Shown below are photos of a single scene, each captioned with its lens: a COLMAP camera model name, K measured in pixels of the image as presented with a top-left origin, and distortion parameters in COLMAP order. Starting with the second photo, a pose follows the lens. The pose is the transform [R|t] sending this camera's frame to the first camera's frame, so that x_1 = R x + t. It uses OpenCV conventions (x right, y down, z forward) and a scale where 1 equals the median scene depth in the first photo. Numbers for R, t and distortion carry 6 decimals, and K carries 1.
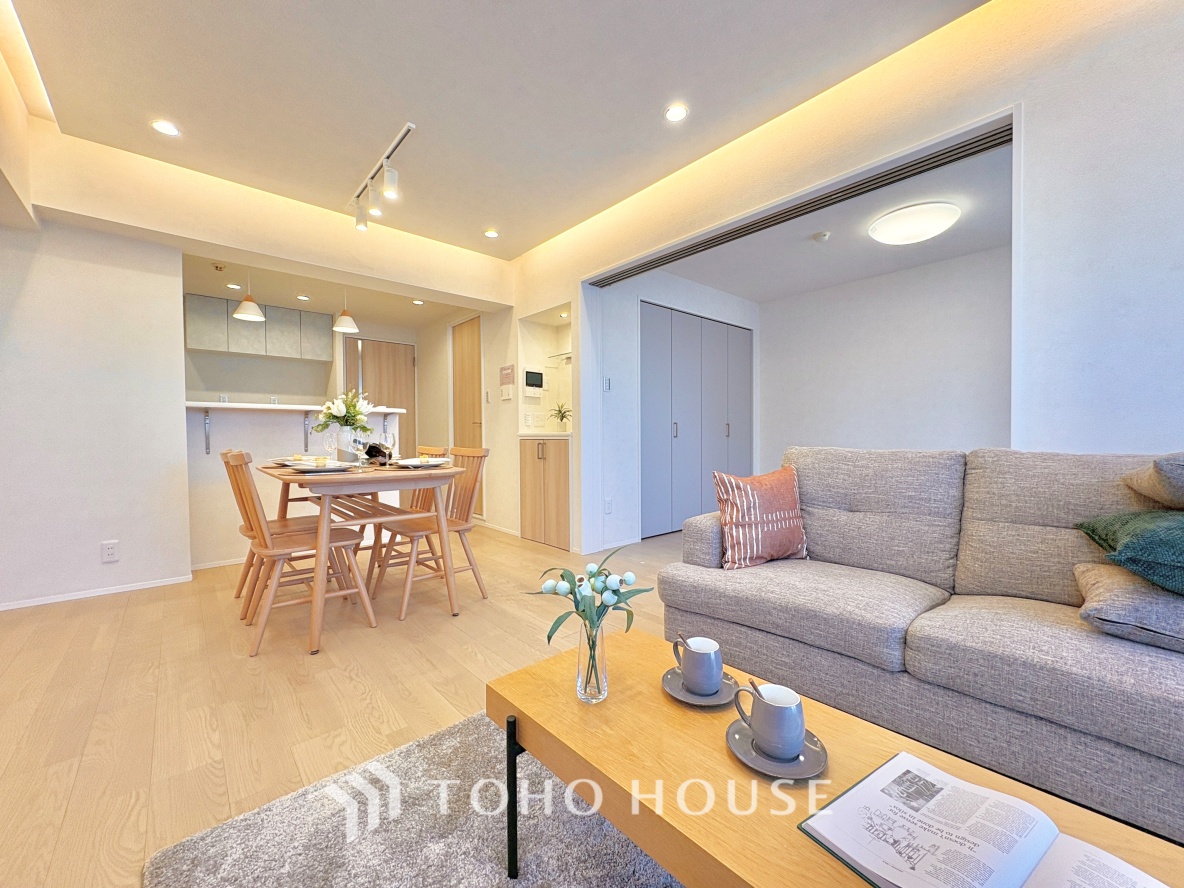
lens RADIAL K [[470.6, 0, 591.9], [0, 470.6, 444.1], [0, 0, 1]] dist [-0.000530, 0.000764]
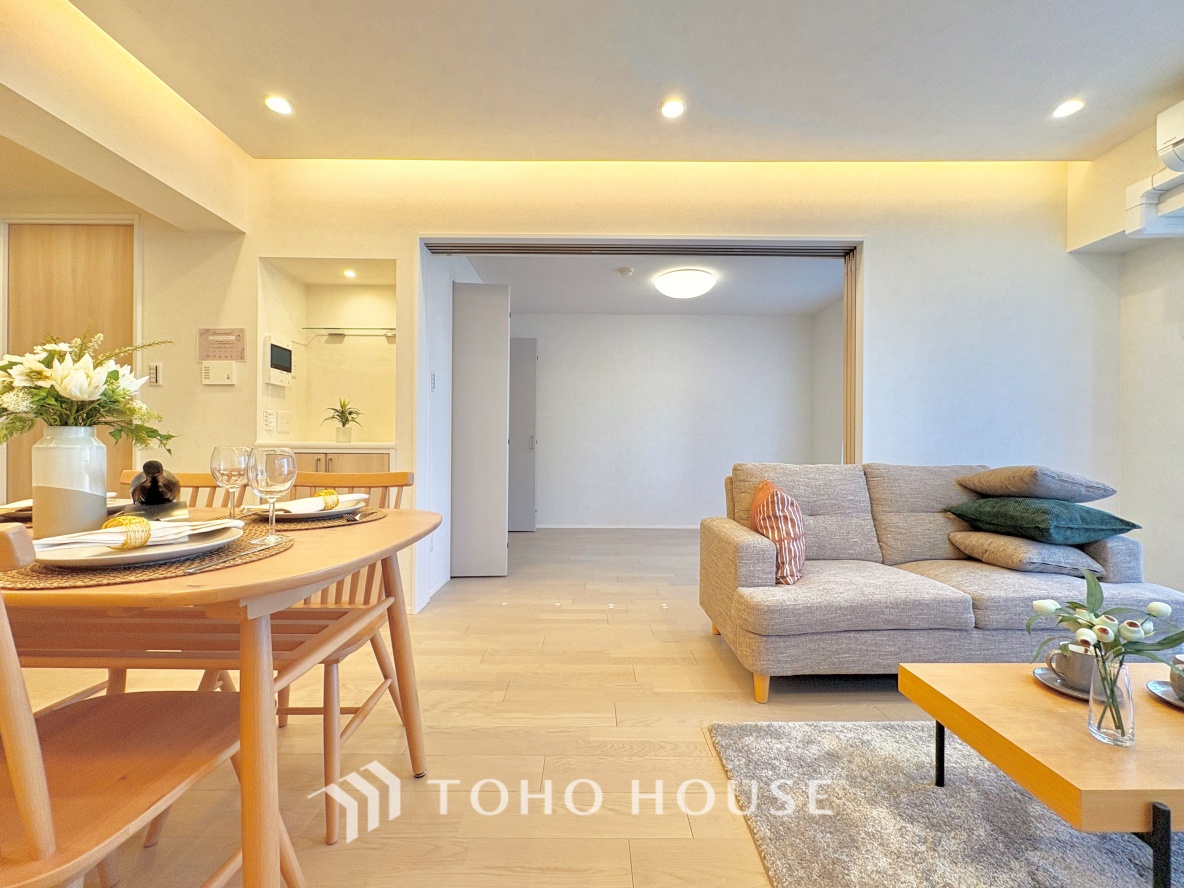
lens RADIAL K [[470.6, 0, 595.0], [0, 470.6, 446.1], [0, 0, 1]] dist [-0.000530, 0.000764]
pose [[0.658117, 0.008392, 0.752869, -0.599882], [0.001724, 0.999918, -0.012652, -0.019098], [-0.752914, 0.009624, 0.658048, 0.492795]]
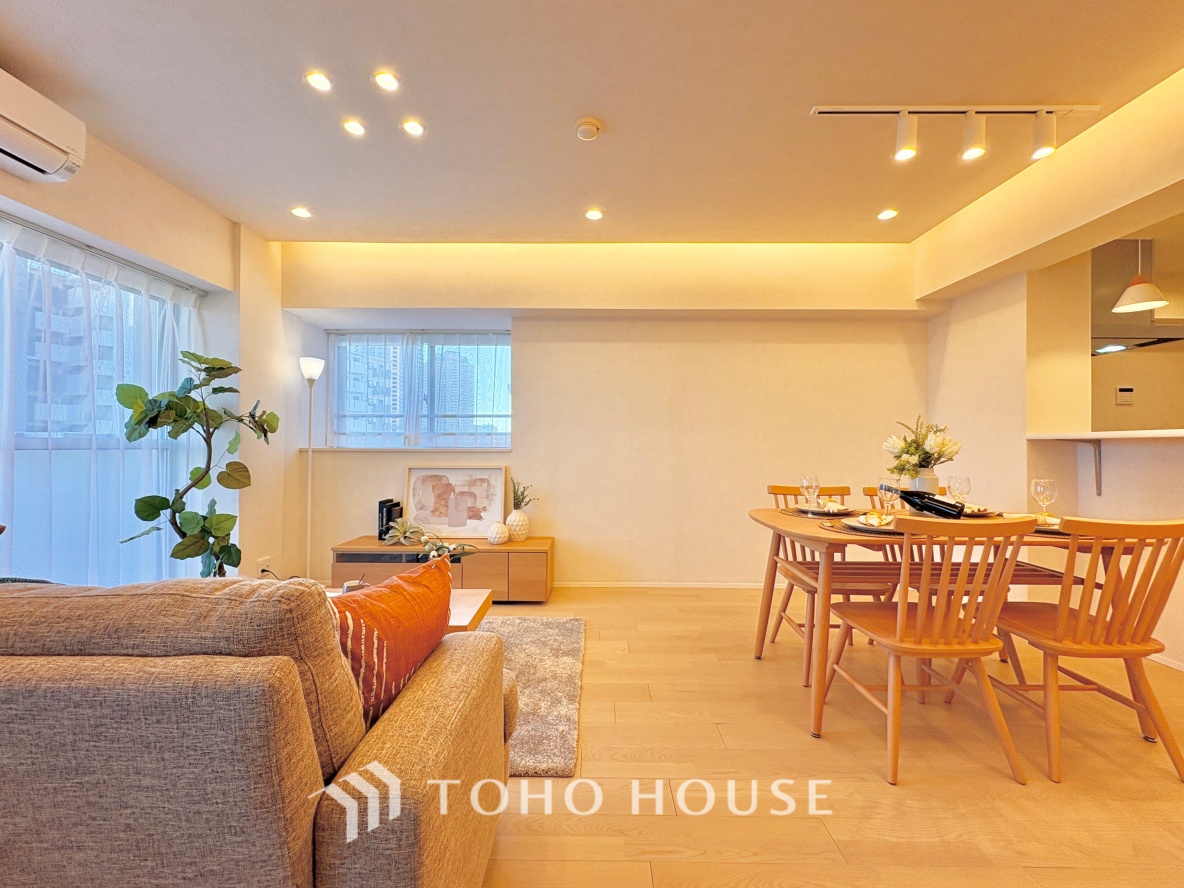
lens RADIAL K [[470.6, 0, 591.7], [0, 470.6, 445.0], [0, 0, 1]] dist [-0.000530, 0.000764]
pose [[-0.671983, -0.002349, -0.740563, 0.496713], [-0.014227, 0.999851, 0.009738, -0.086650], [0.740430, 0.017080, -0.671917, 1.272097]]
